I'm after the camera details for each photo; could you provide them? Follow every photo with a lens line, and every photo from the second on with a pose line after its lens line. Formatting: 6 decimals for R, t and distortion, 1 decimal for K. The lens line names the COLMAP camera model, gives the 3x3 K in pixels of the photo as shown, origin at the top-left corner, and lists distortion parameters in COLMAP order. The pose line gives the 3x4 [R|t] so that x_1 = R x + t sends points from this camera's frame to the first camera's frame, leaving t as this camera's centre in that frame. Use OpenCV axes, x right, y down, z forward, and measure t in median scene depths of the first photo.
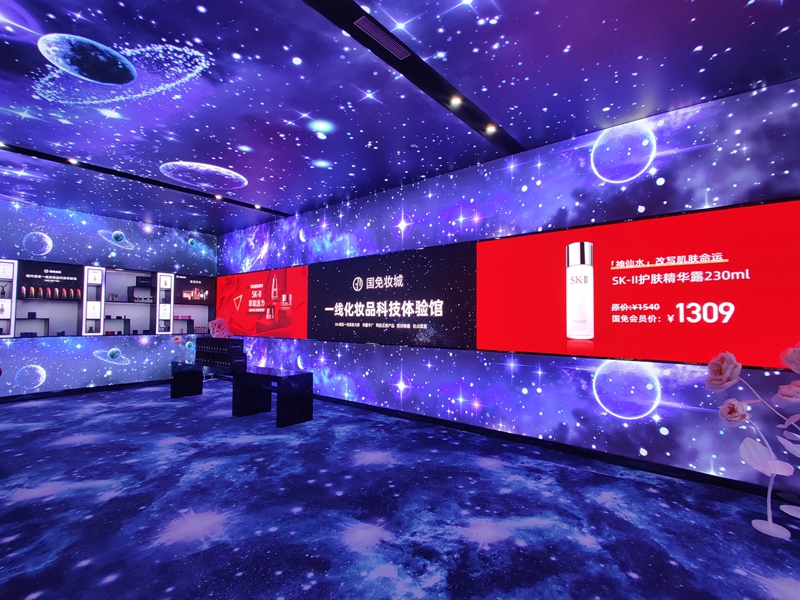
lens RADIAL K [[411.3, 0, 399.8], [0, 411.3, 314.0], [0, 0, 1]] dist [0.040780, -0.000222]
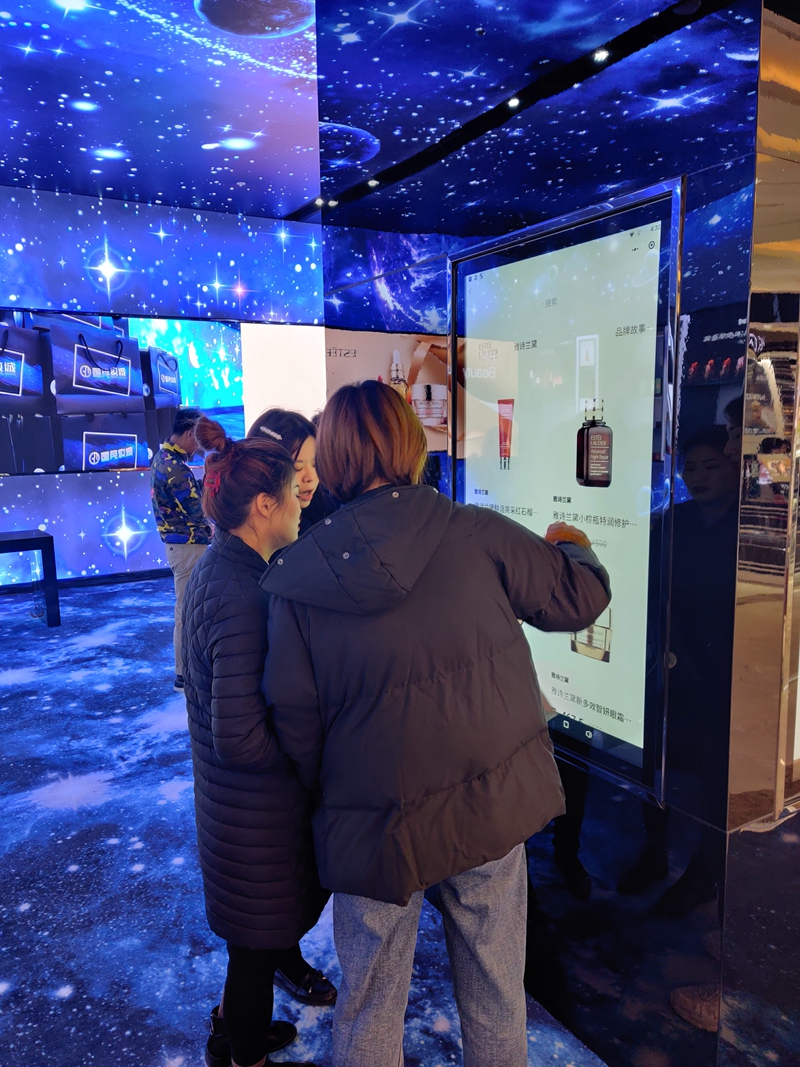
lens RADIAL K [[806.4, 0, 400.0], [0, 806.4, 533.5], [0, 0, 1]] dist [0.082694, 0.000751]
pose [[0.328415, -0.142171, 0.933772, -1.082717], [0.008101, 0.988995, 0.147730, -0.008010], [-0.944499, -0.040952, 0.325953, 0.201169]]
